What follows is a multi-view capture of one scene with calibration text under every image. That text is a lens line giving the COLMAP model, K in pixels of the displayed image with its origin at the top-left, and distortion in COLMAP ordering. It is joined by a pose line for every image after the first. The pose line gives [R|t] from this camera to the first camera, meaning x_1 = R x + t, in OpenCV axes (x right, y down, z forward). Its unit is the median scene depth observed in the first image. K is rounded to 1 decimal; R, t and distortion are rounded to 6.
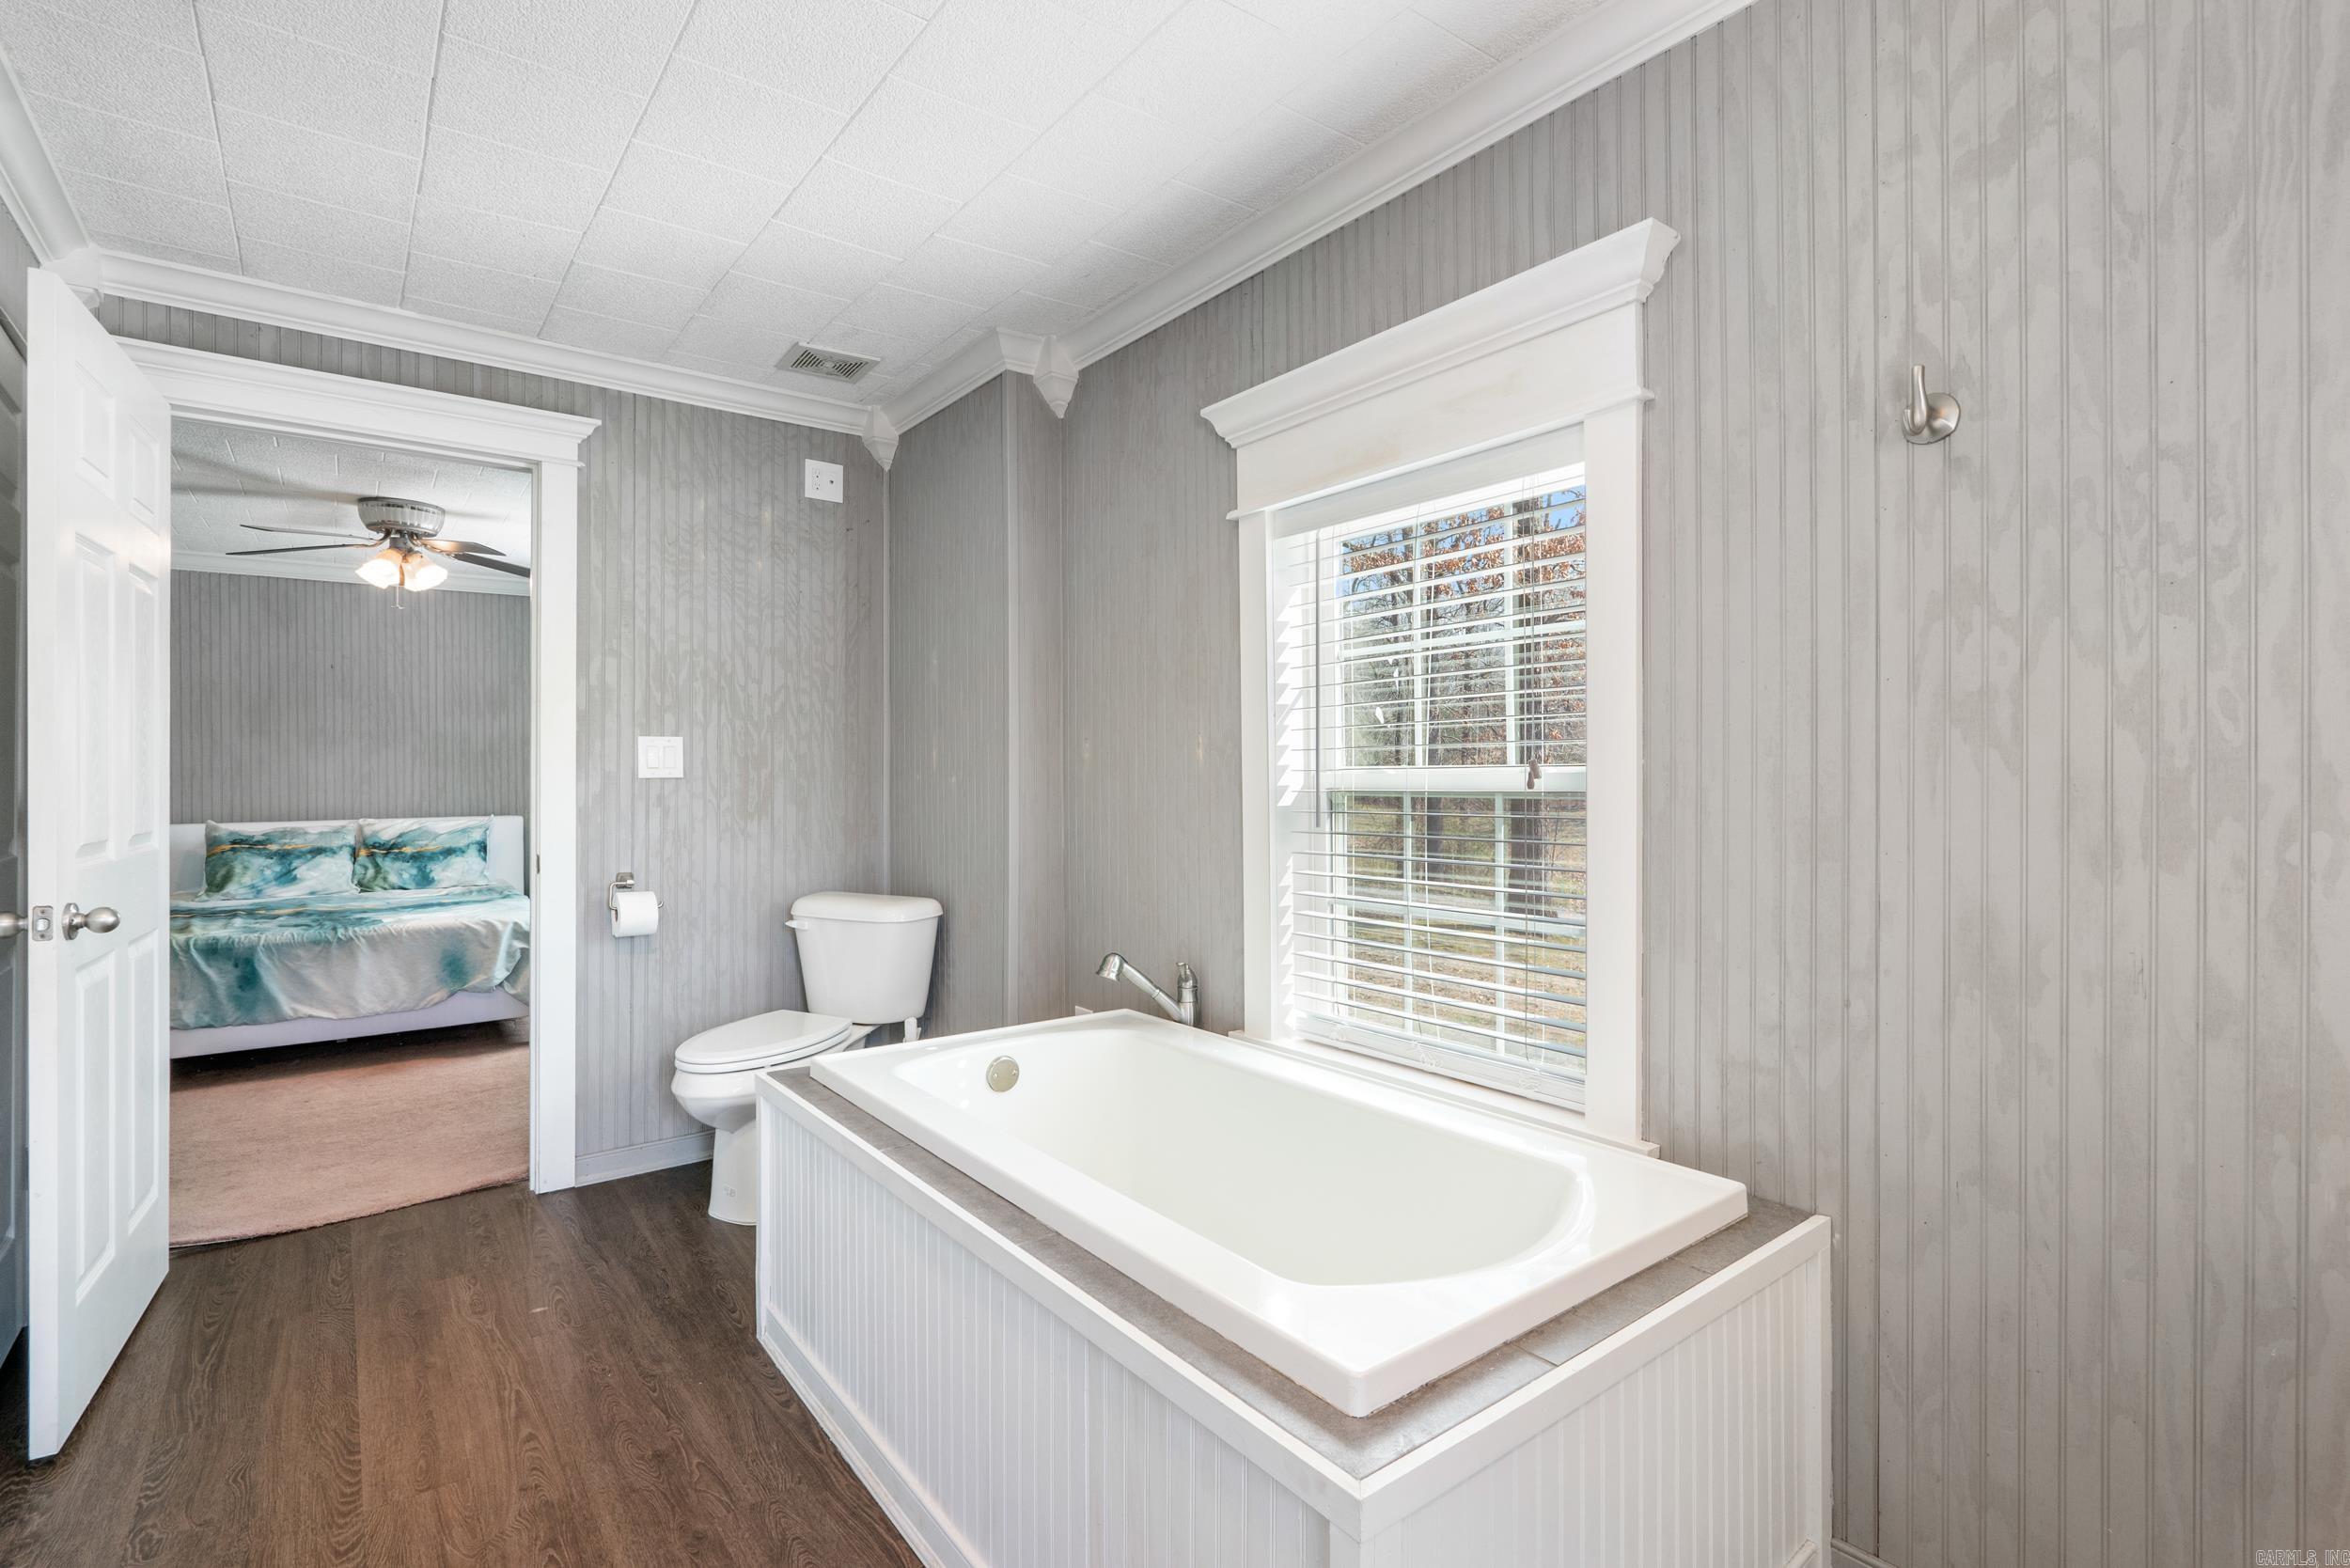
lens RADIAL K [[1089.0, 0, 1175.7], [0, 1089.0, 776.2], [0, 0, 1]] dist [-0.012361, 0.000578]
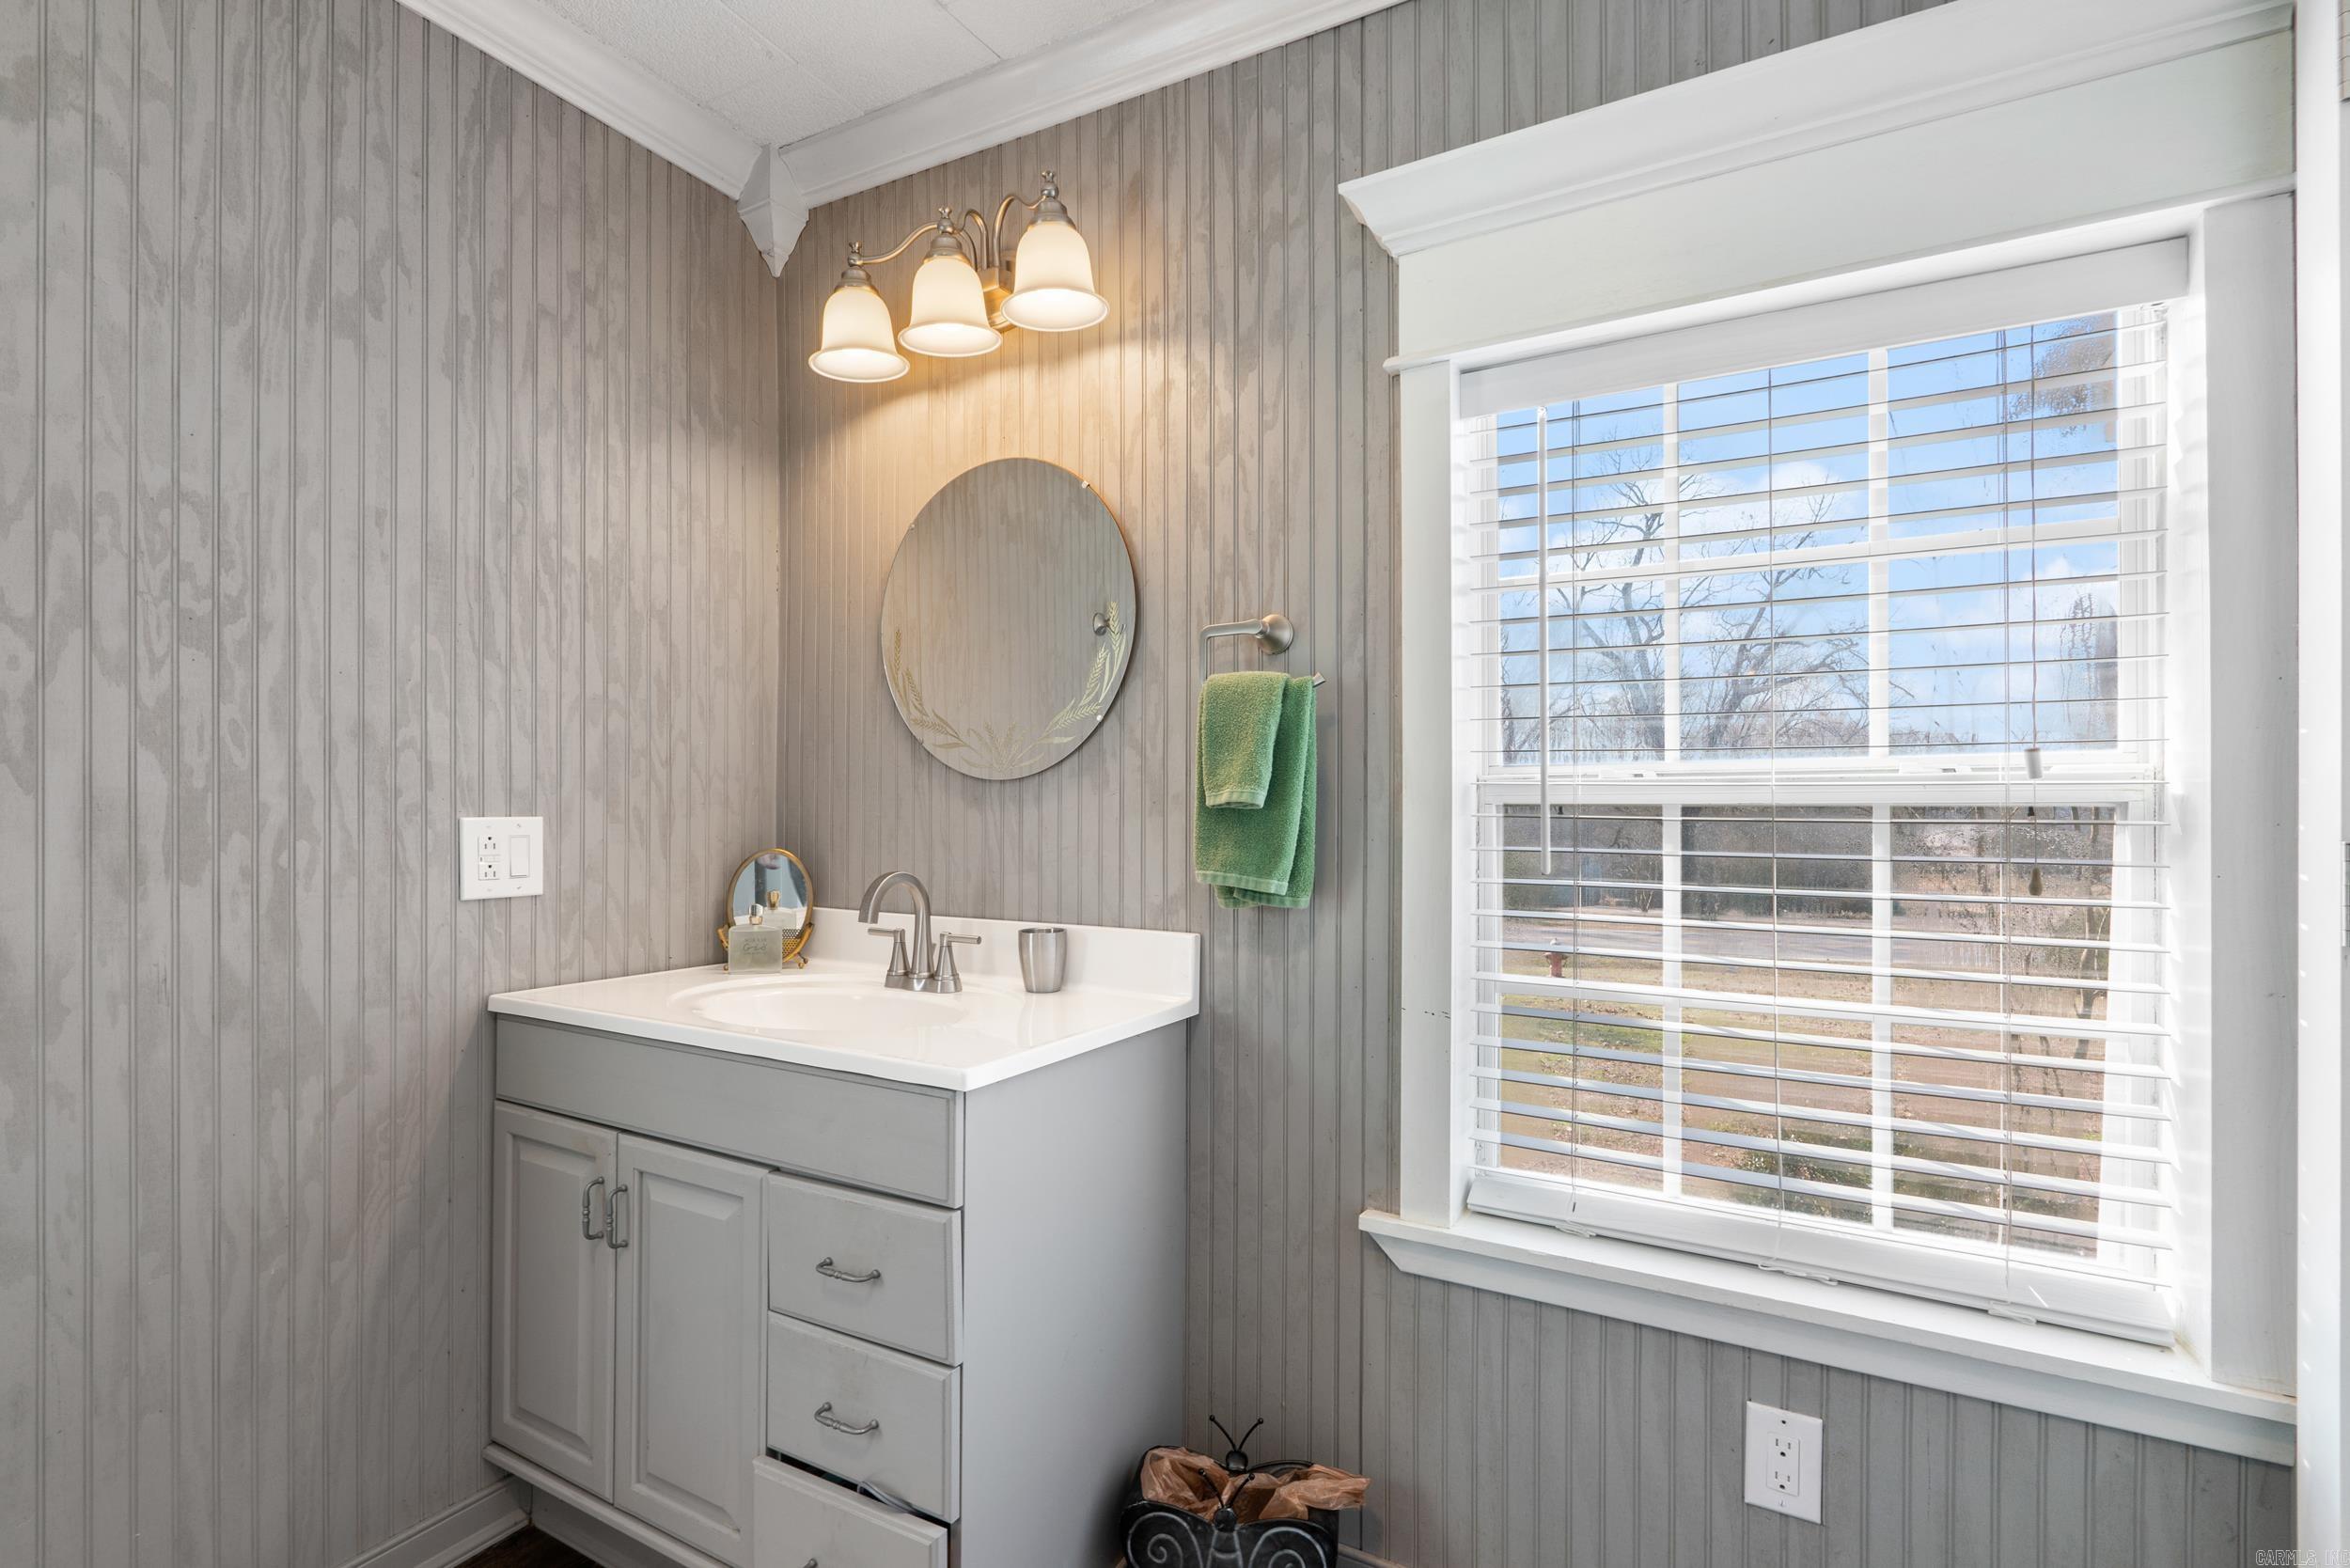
lens RADIAL K [[1089.0, 0, 1156.3], [0, 1089.0, 795.5], [0, 0, 1]] dist [-0.012361, 0.000578]
pose [[-0.403434, 0.005052, 0.914995, -0.244167], [-0.000333, 0.999984, -0.005668, 0.003043], [-0.915008, -0.002592, -0.403426, 0.284278]]
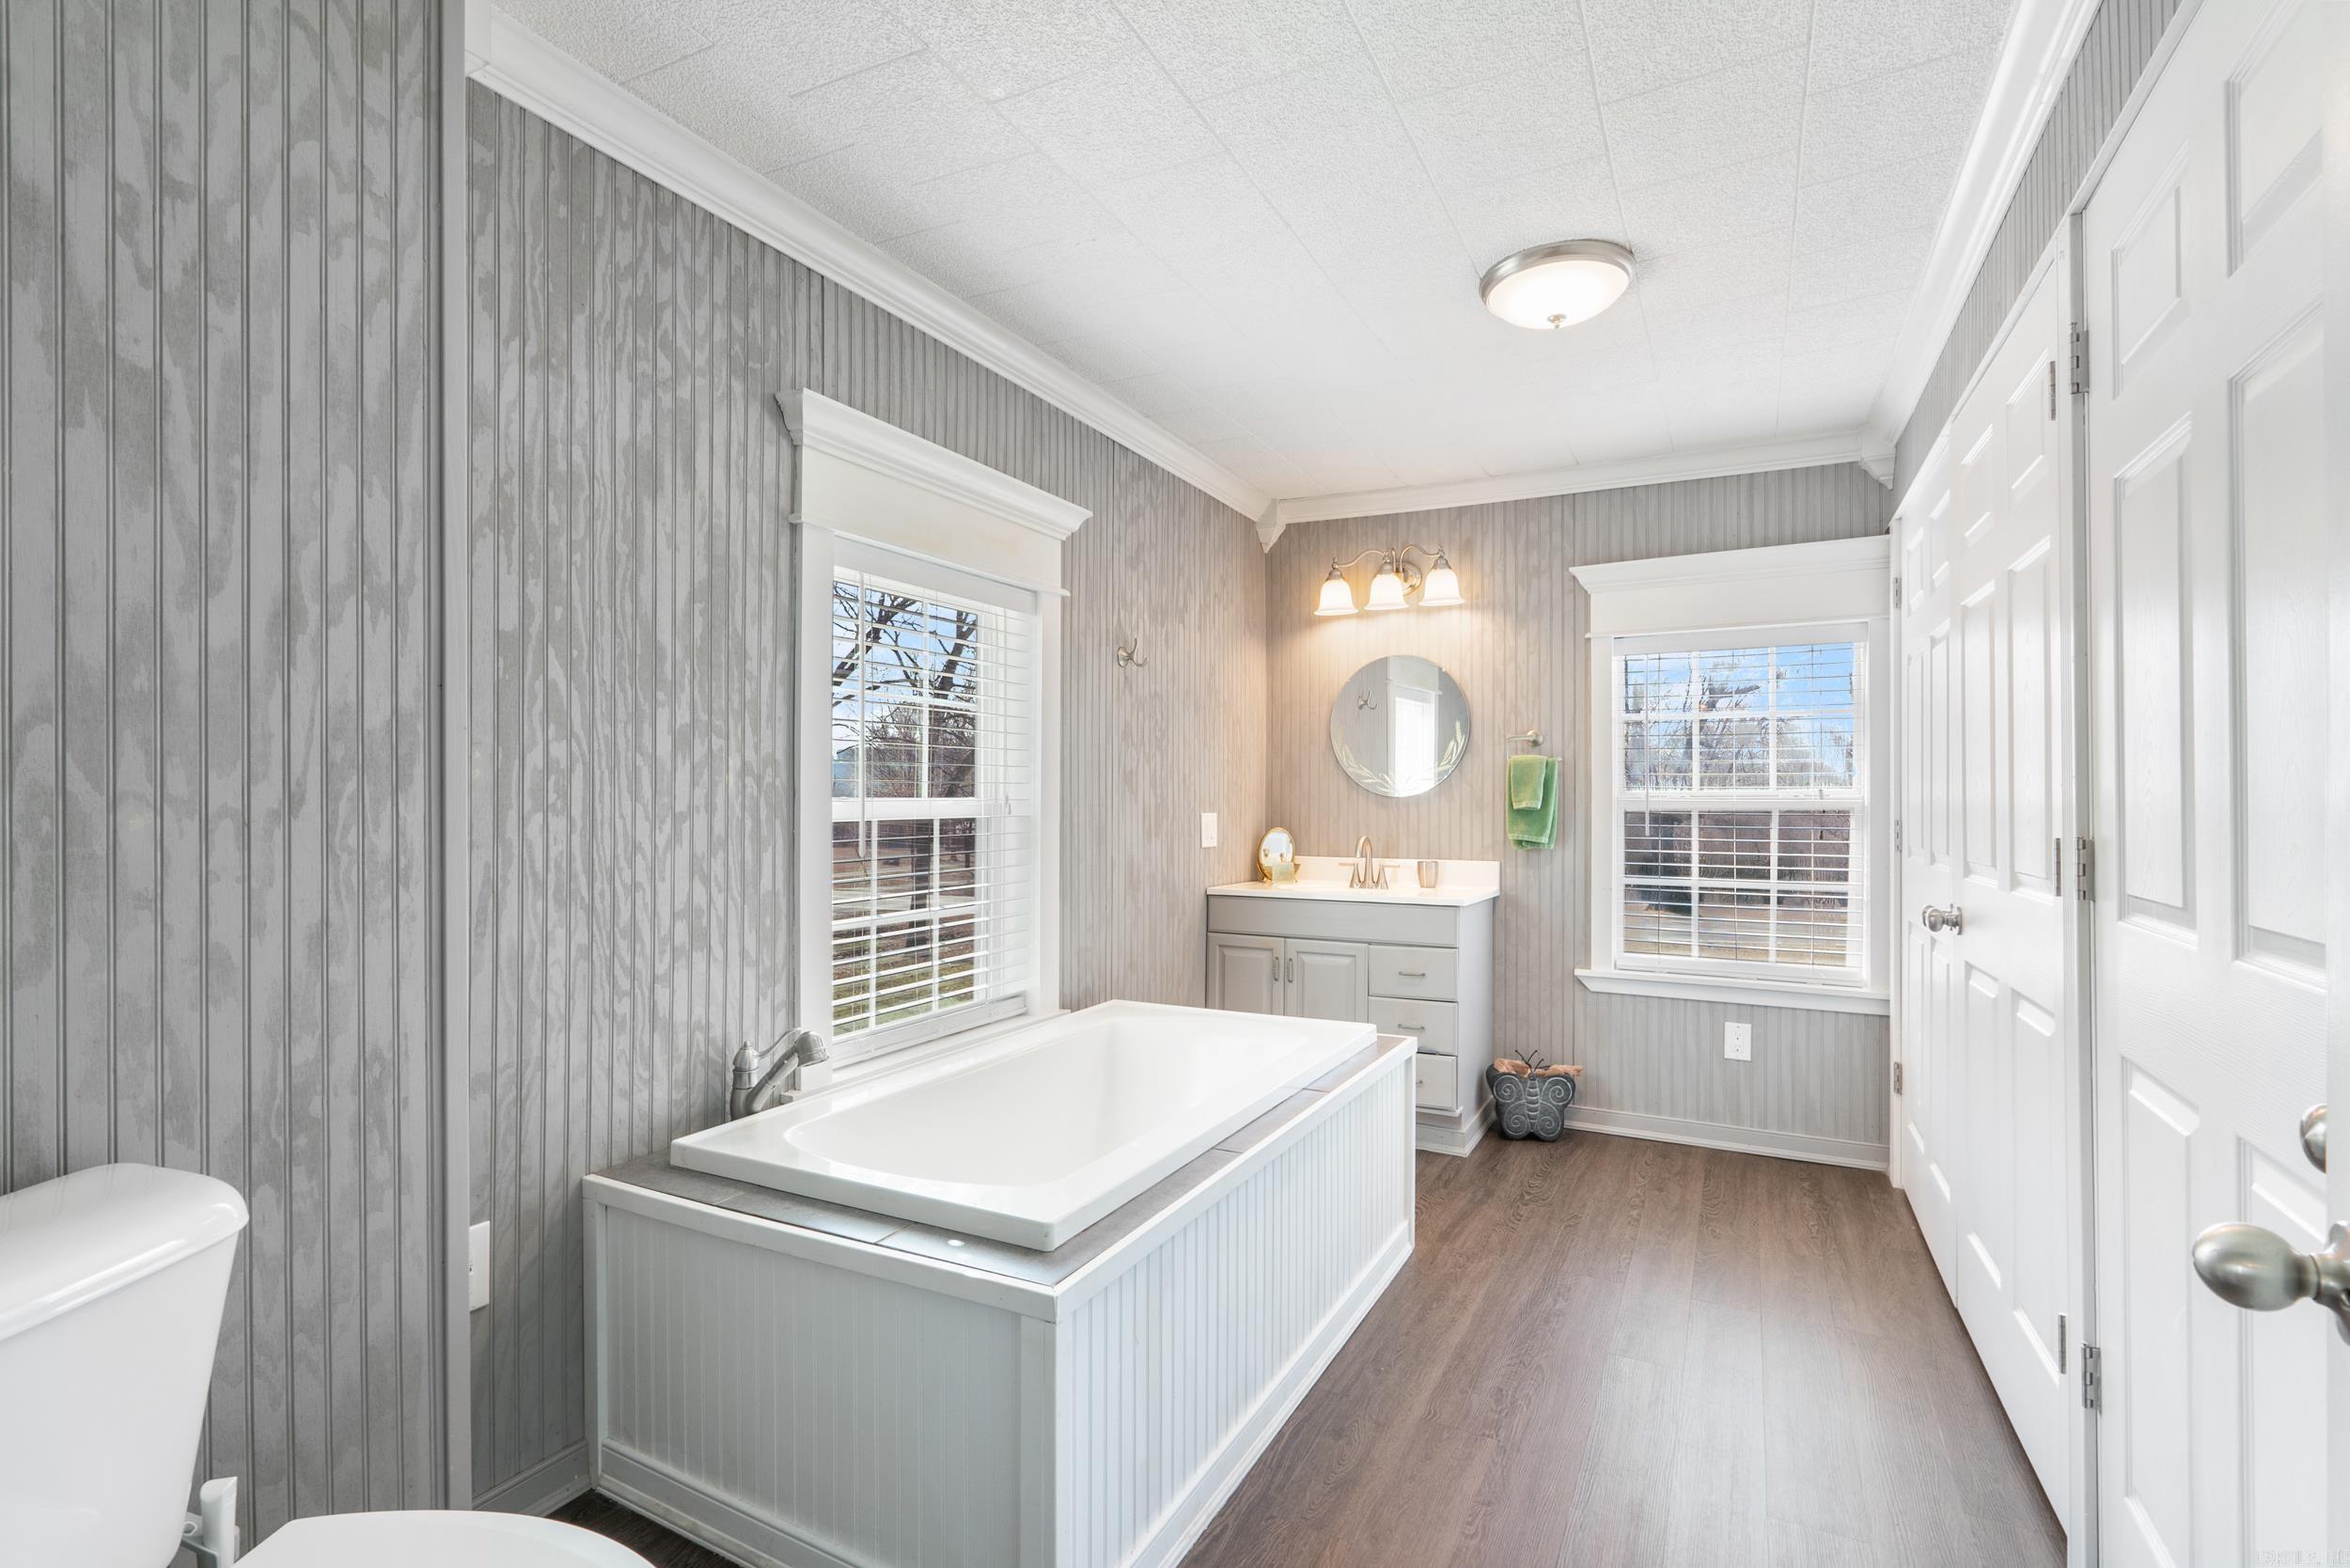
lens RADIAL K [[1089.0, 0, 1175.2], [0, 1089.0, 793.6], [0, 0, 1]] dist [-0.012361, 0.000578]
pose [[-0.422648, 0.006419, 0.906271, -0.935461], [-0.000051, 0.999975, -0.007107, -0.005479], [-0.906294, -0.003050, -0.422637, 1.154505]]
